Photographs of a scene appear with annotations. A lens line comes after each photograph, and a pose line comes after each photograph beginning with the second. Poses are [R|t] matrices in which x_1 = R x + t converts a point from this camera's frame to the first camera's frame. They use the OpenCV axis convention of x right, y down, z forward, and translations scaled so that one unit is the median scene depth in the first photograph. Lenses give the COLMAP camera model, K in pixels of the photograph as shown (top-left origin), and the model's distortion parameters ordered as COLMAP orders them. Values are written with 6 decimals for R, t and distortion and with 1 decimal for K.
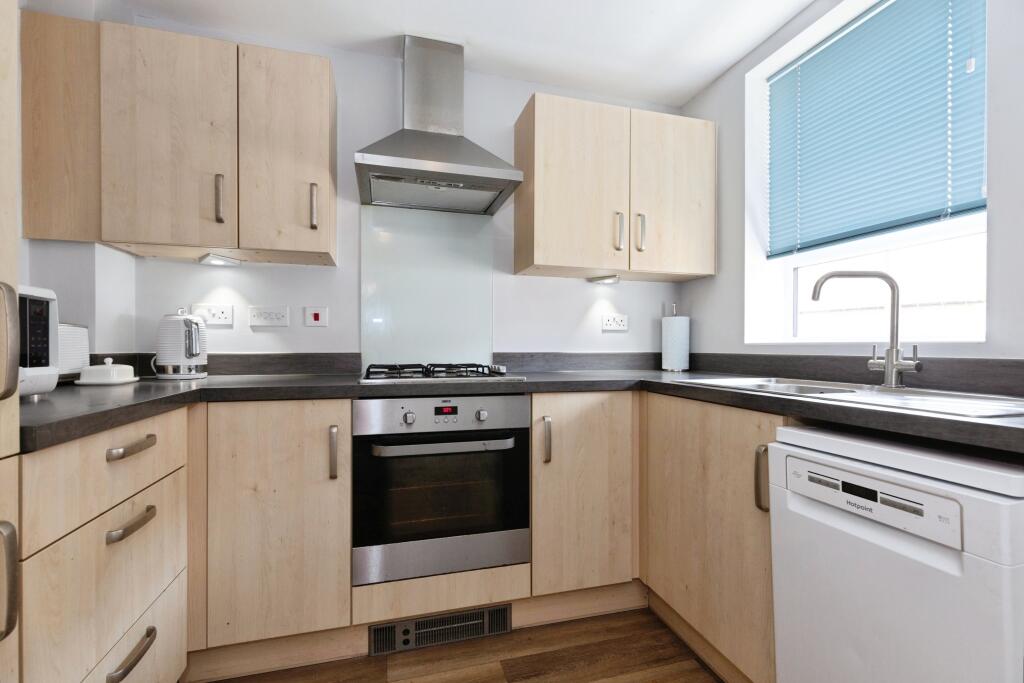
lens RADIAL K [[462.5, 0, 516.5], [0, 462.5, 345.5], [0, 0, 1]] dist [0.007978, -0.000587]
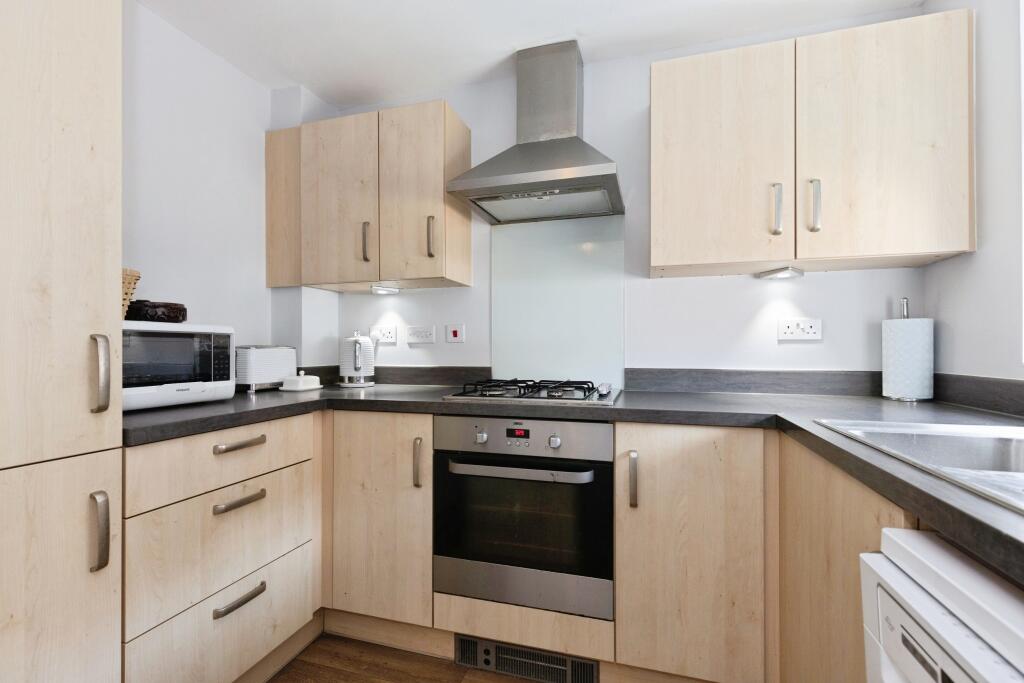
lens RADIAL K [[462.5, 0, 511.9], [0, 462.5, 344.9], [0, 0, 1]] dist [0.007978, -0.000587]
pose [[0.837327, -0.008012, -0.546643, 0.337072], [0.005509, 0.999965, -0.006218, -0.033470], [0.546674, 0.002195, 0.837343, 0.182310]]
